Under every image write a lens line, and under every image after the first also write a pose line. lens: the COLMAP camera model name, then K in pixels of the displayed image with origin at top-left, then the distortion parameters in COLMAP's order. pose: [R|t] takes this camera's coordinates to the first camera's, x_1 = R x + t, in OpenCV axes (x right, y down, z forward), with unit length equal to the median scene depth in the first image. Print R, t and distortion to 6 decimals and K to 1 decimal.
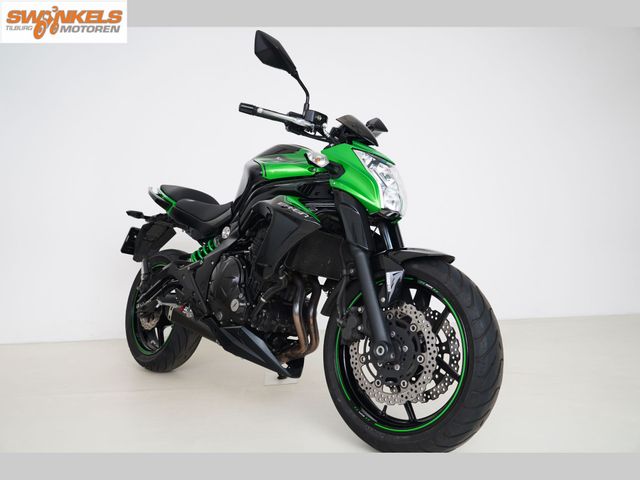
lens RADIAL K [[491.1, 0, 321.1], [0, 491.1, 238.9], [0, 0, 1]] dist [-0.021825, -0.004143]
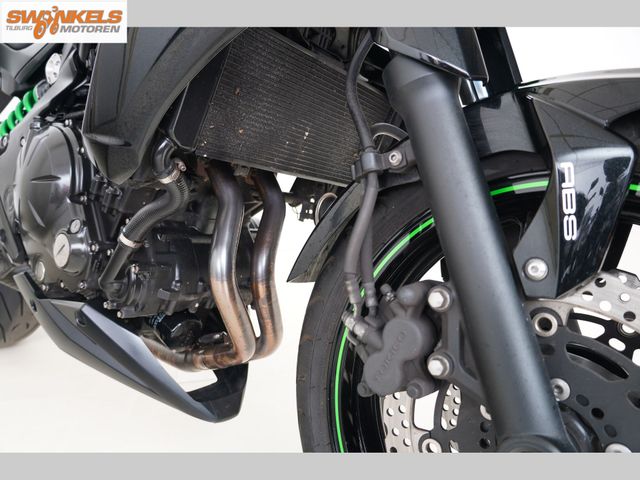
lens RADIAL K [[491.1, 0, 324.4], [0, 491.1, 239.5], [0, 0, 1]] dist [-0.021825, -0.004143]
pose [[0.995388, -0.018944, 0.094046, -0.006784], [-0.002497, 0.974862, 0.222796, 0.042295], [-0.095903, -0.222003, 0.970318, 0.623675]]
